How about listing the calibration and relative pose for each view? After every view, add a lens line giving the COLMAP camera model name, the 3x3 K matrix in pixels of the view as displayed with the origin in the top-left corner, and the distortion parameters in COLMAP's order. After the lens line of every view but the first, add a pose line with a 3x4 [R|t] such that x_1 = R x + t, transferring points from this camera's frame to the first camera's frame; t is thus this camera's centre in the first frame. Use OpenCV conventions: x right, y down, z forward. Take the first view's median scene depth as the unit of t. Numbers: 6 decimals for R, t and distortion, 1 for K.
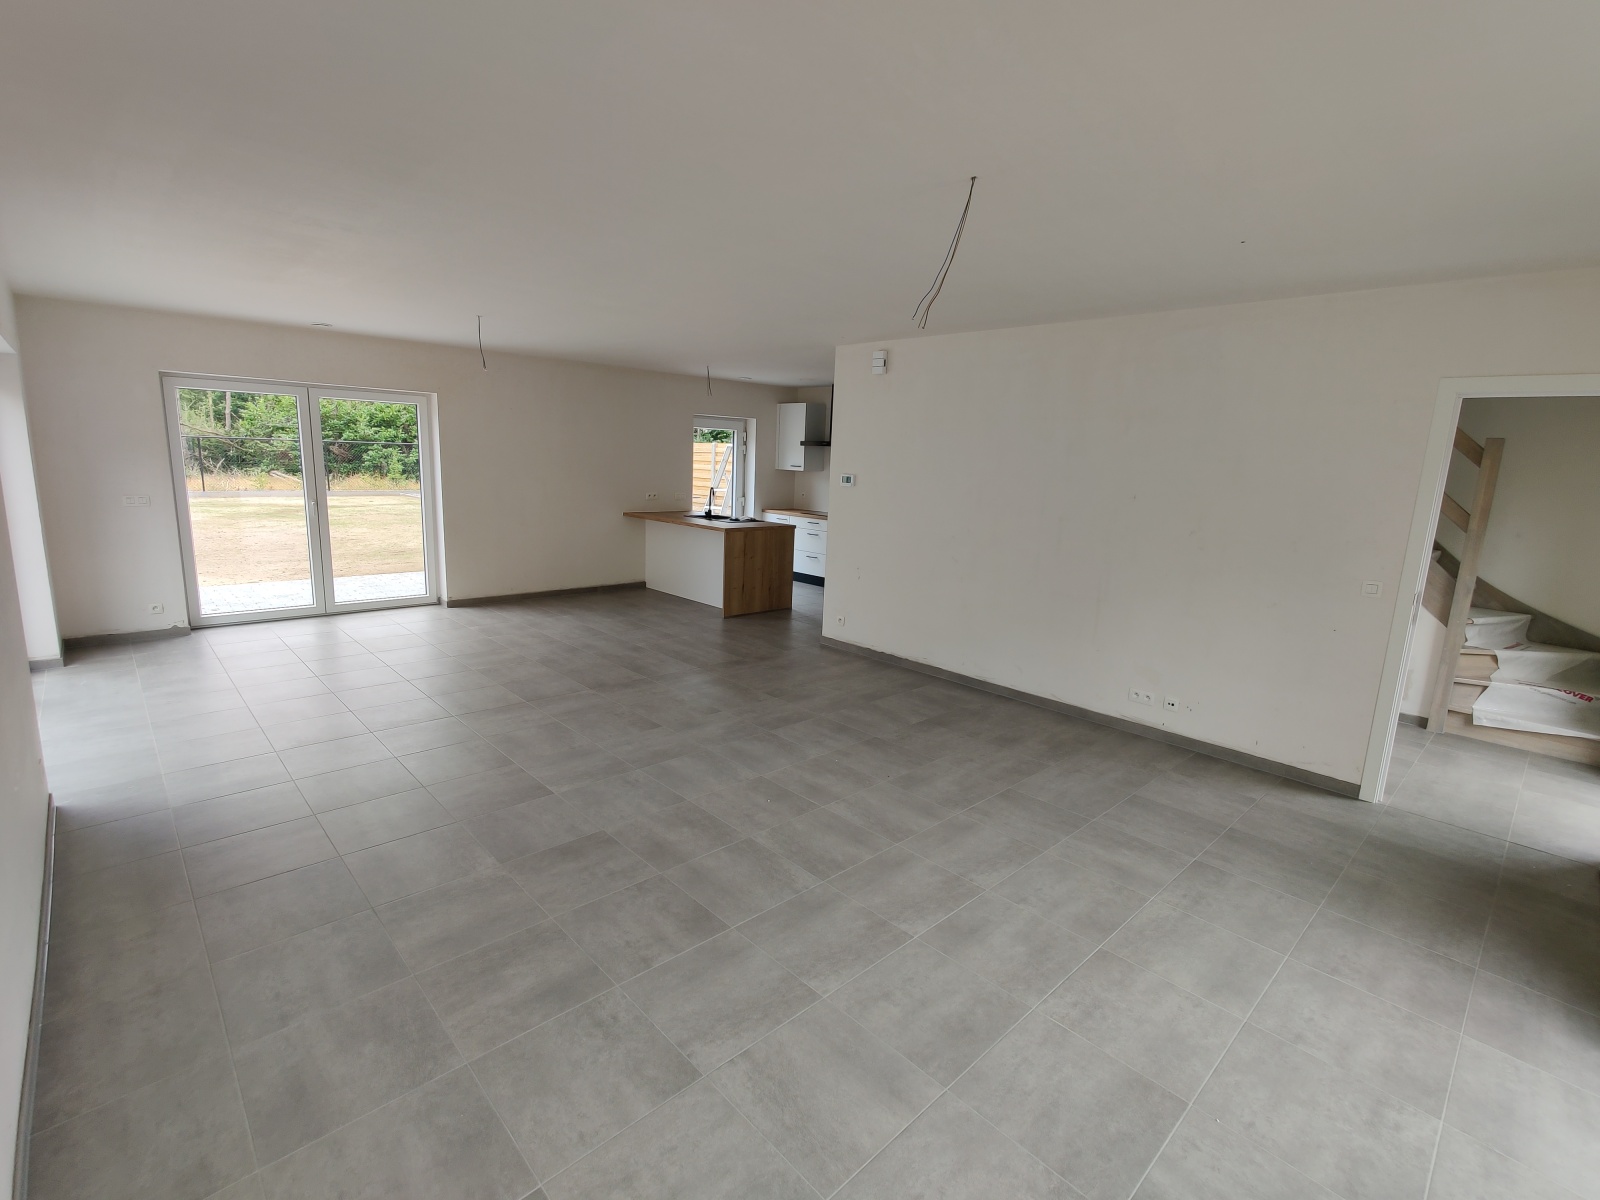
lens RADIAL K [[745.6, 0, 800.0], [0, 745.6, 600.0], [0, 0, 1]] dist [-0.006963, 0.000021]
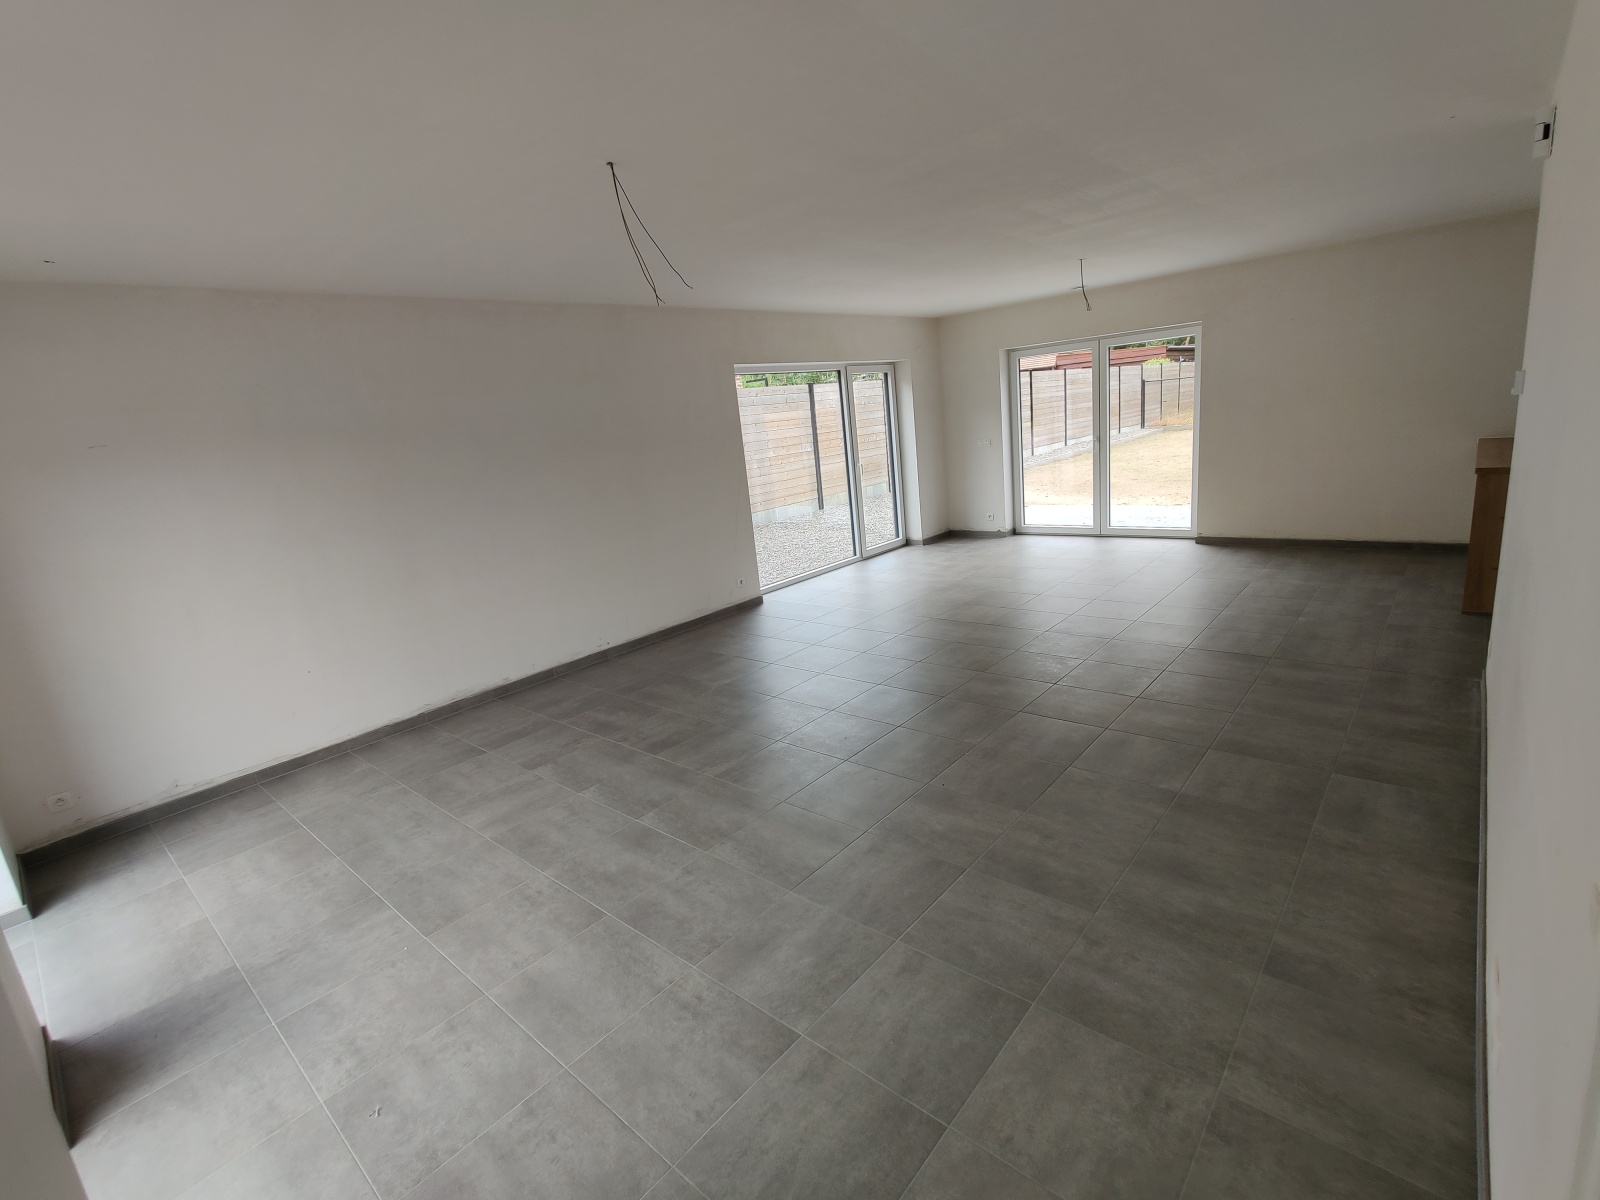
lens RADIAL K [[754.6, 0, 800.0], [0, 754.6, 600.0], [0, 0, 1]] dist [-0.018572, -0.000353]
pose [[0.082354, 0.190192, -0.978287, 1.422358], [-0.081325, 0.979630, 0.183607, -0.170411], [0.993279, 0.064438, 0.096144, 1.199291]]
